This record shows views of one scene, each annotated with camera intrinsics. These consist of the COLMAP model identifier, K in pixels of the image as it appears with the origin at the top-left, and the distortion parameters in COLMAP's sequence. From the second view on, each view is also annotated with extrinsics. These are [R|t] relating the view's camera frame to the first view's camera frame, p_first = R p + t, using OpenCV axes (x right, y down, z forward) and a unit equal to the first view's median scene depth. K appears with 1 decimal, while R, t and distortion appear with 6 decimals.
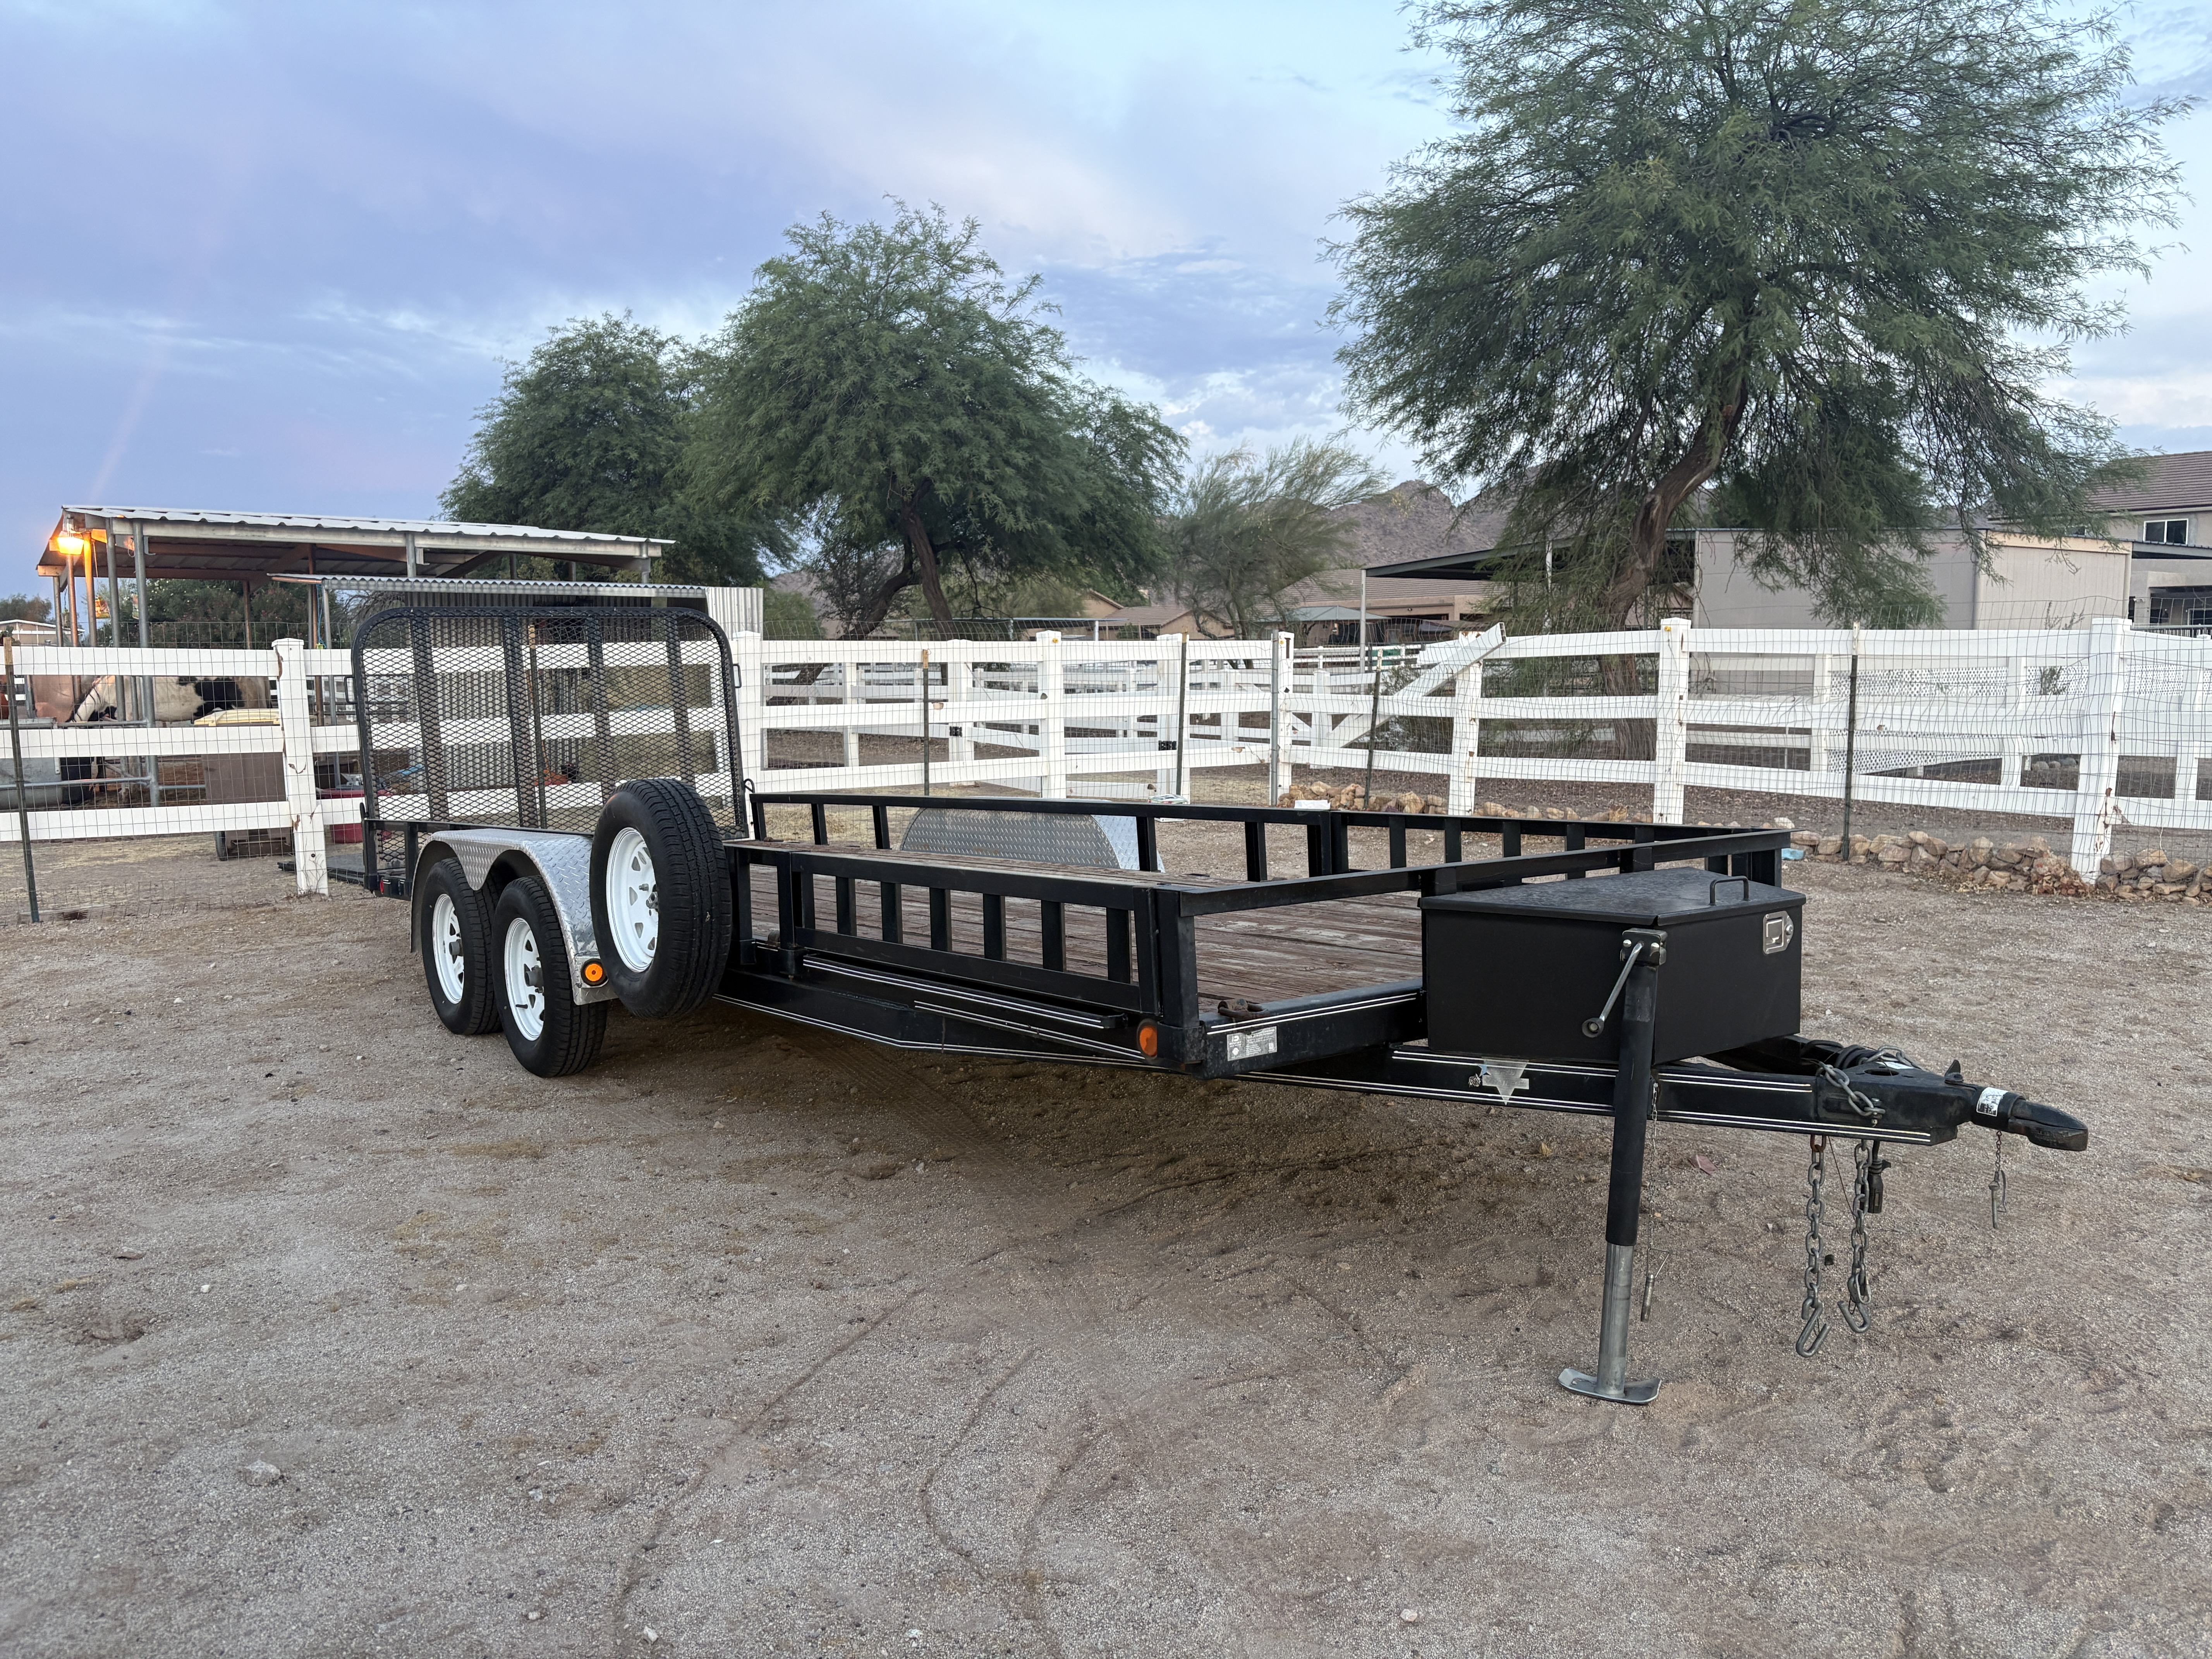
lens RADIAL K [[1698.4, 0, 1119.4], [0, 1698.4, 812.3], [0, 0, 1]] dist [0.010257, 0.003891]
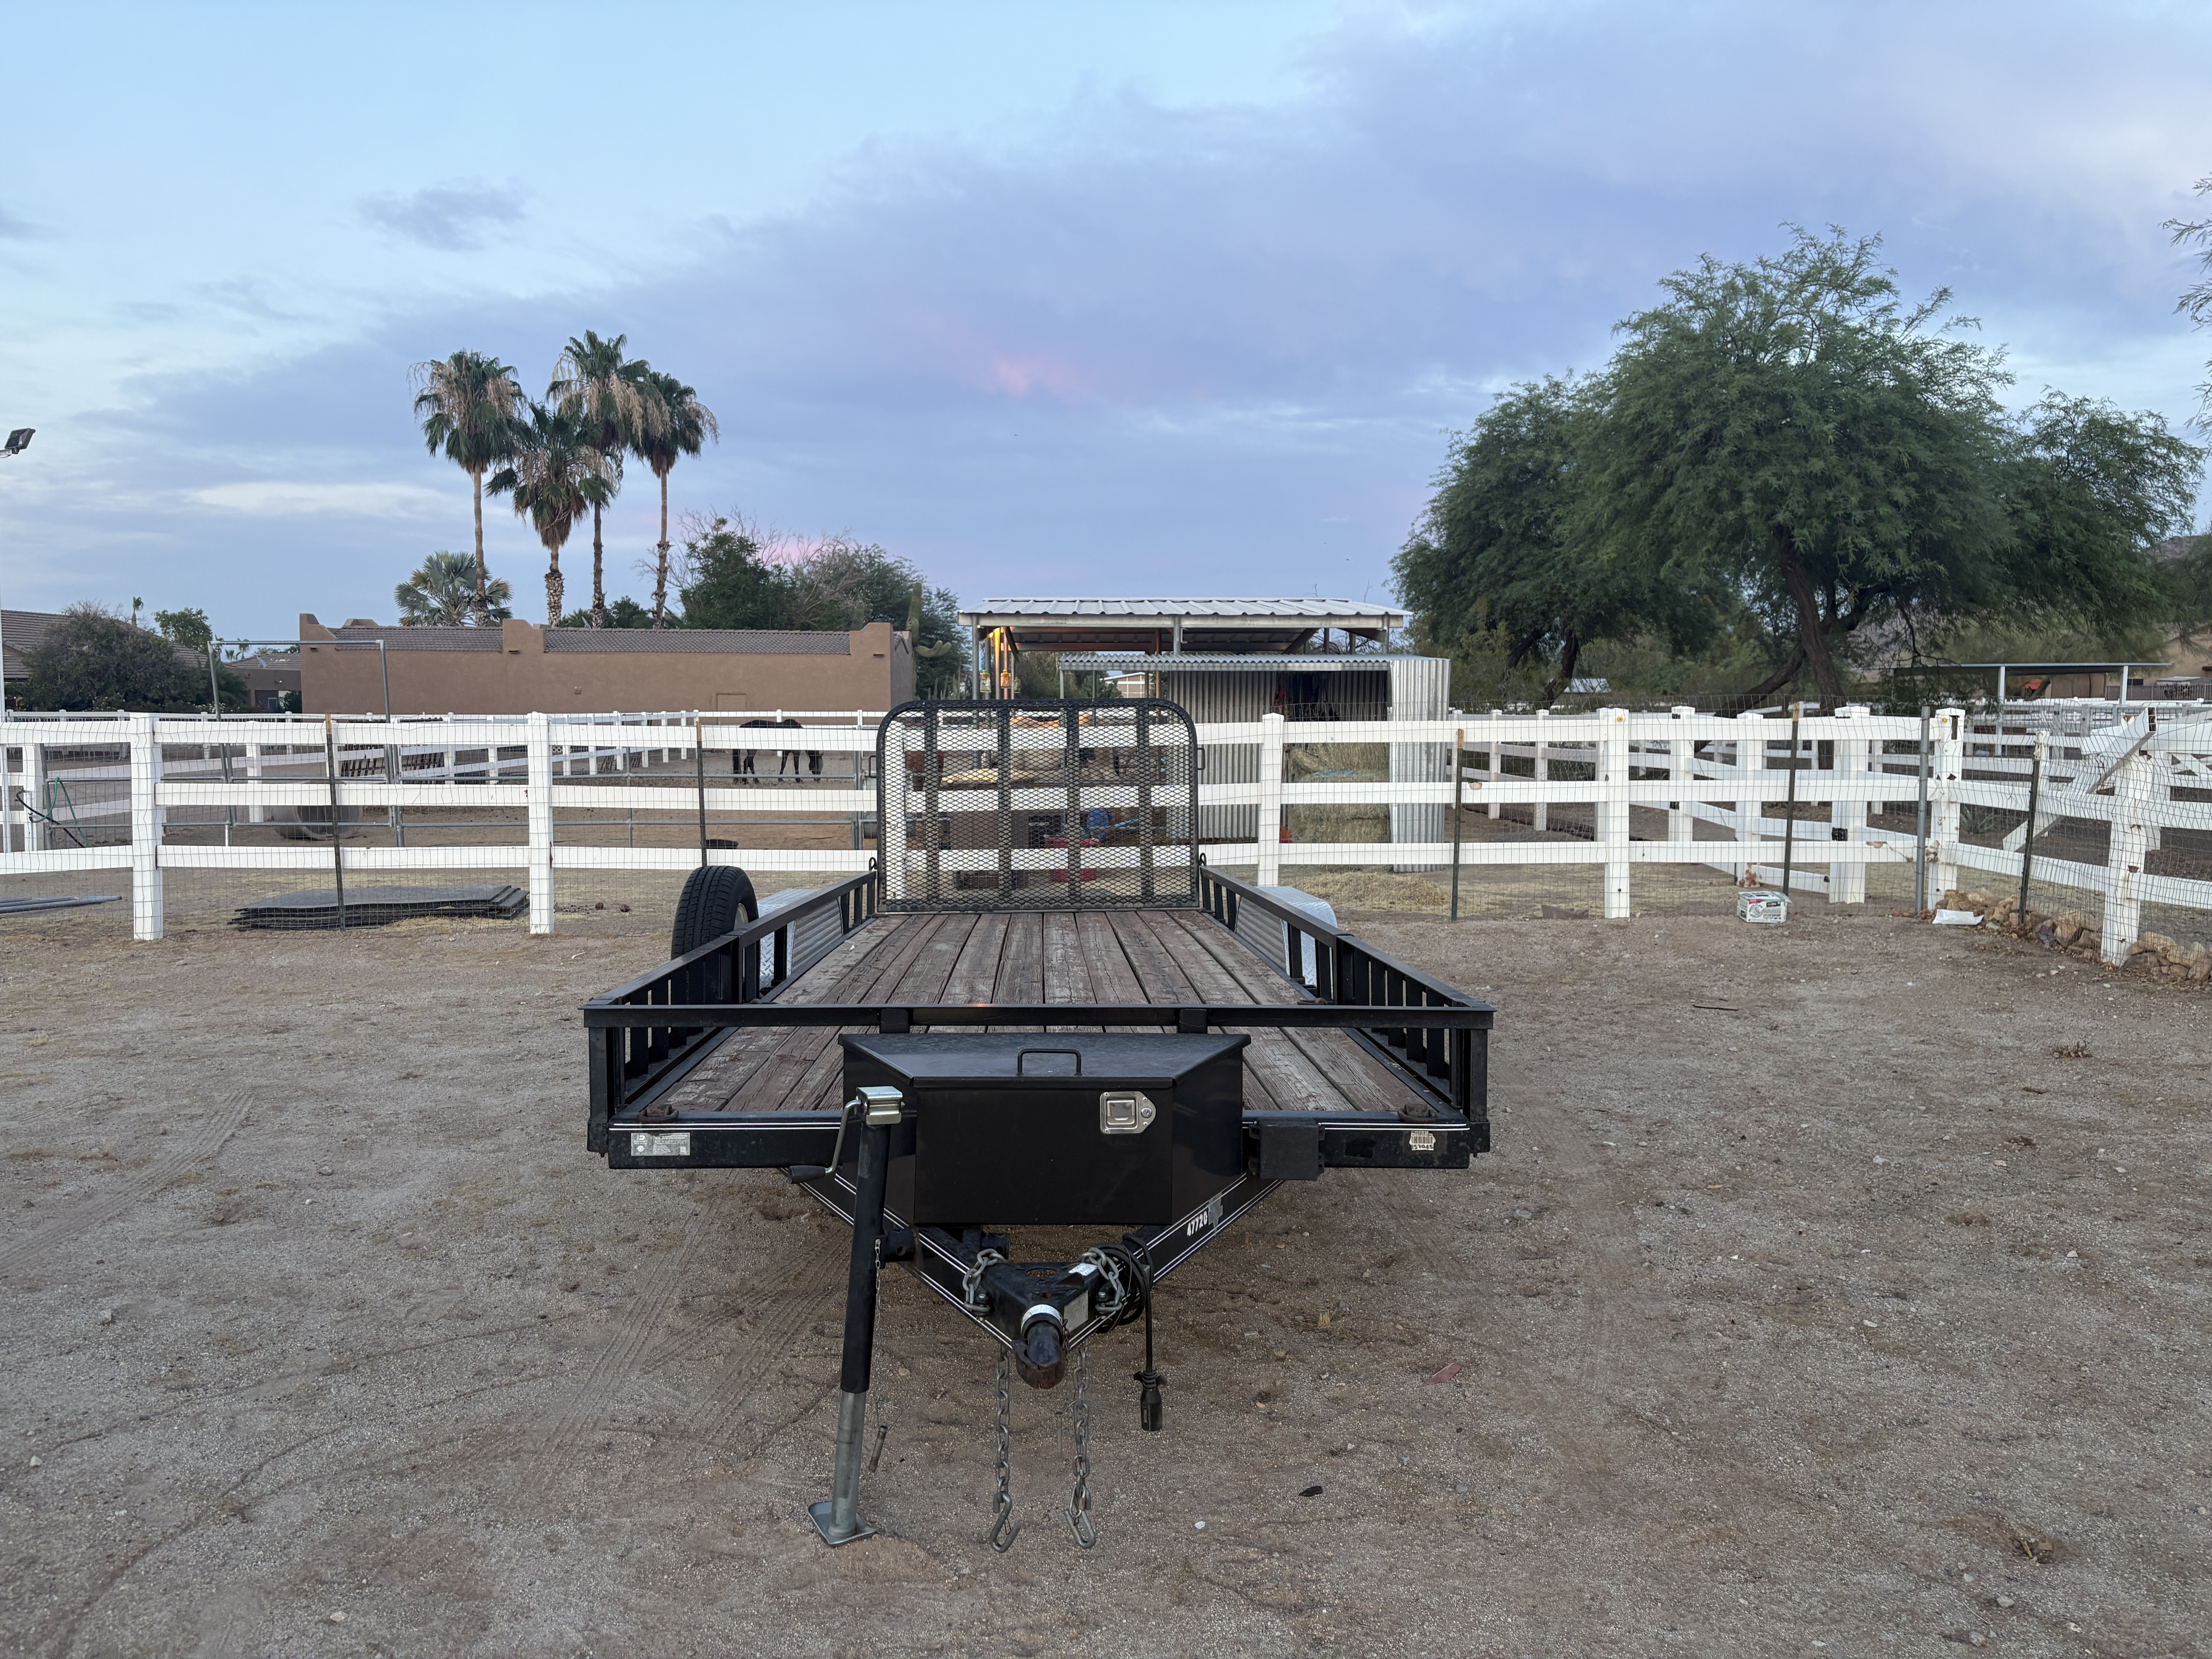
lens RADIAL K [[1688.2, 0, 1106.0], [0, 1688.2, 829.5], [0, 0, 1]] dist [0.006327, 0.004005]
pose [[0.811300, 0.046257, -0.582798, 0.136337], [-0.053775, 0.998543, 0.004396, -0.013749], [0.582152, 0.027774, 0.812605, 0.032584]]
